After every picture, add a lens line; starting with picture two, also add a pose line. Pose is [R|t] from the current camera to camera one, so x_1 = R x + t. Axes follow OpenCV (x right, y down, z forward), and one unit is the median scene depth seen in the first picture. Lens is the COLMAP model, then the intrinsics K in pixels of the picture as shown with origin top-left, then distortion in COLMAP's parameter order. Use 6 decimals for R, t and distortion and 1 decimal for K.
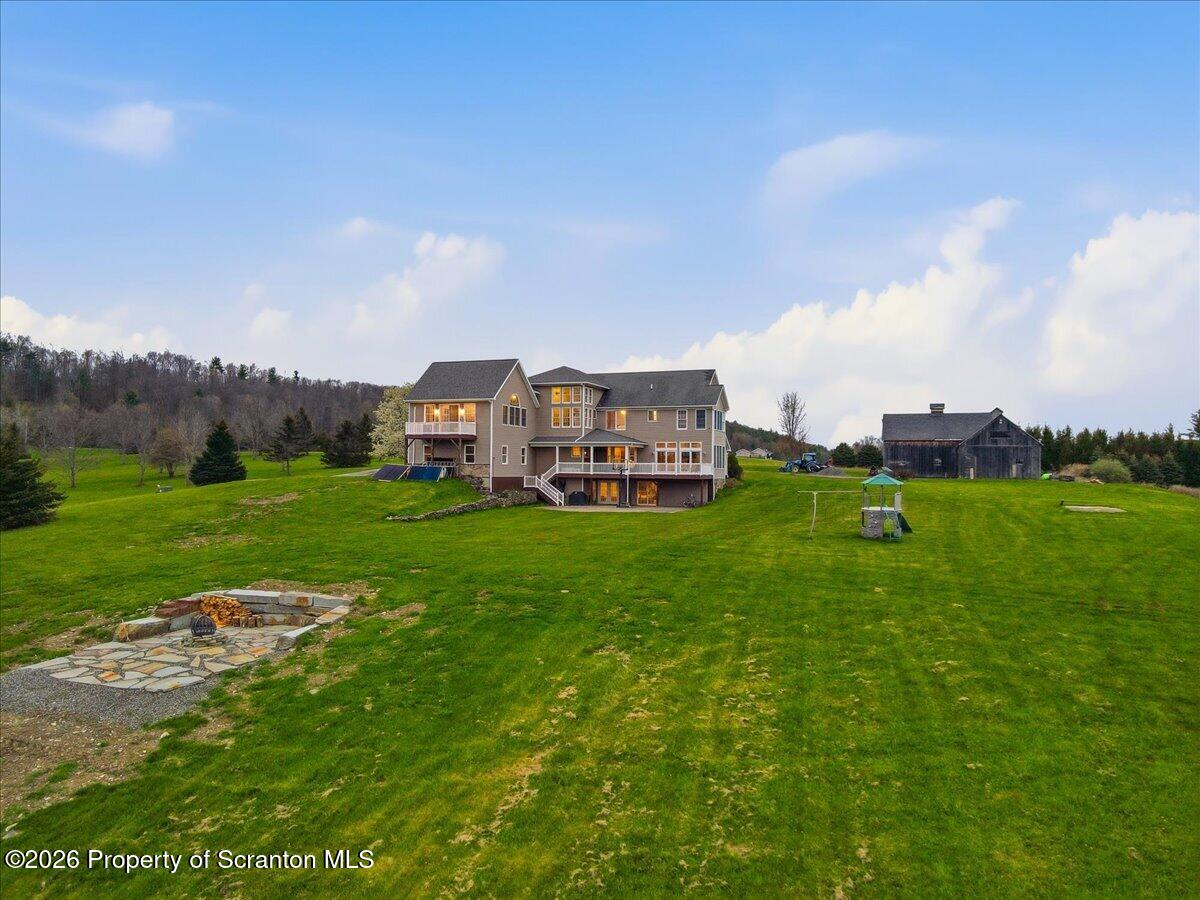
lens RADIAL K [[885.1, 0, 604.1], [0, 885.1, 449.0], [0, 0, 1]] dist [-0.002044, 0.041180]
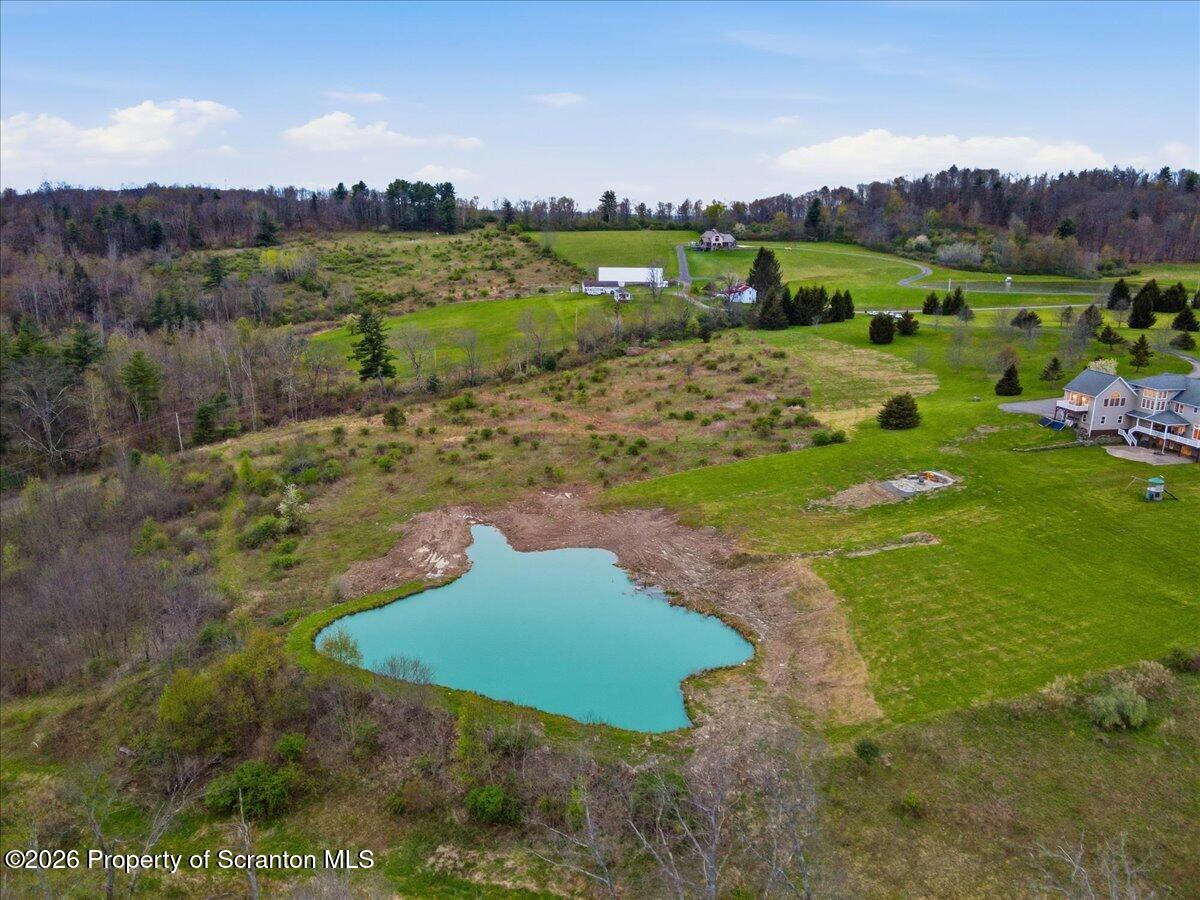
lens RADIAL K [[885.1, 0, 602.2], [0, 885.1, 449.1], [0, 0, 1]] dist [-0.002044, 0.041180]
pose [[0.544846, 0.212442, -0.811179, 0.990652], [0.004604, 0.966602, 0.256239, -0.483673], [0.838523, -0.143346, 0.525672, -1.189620]]
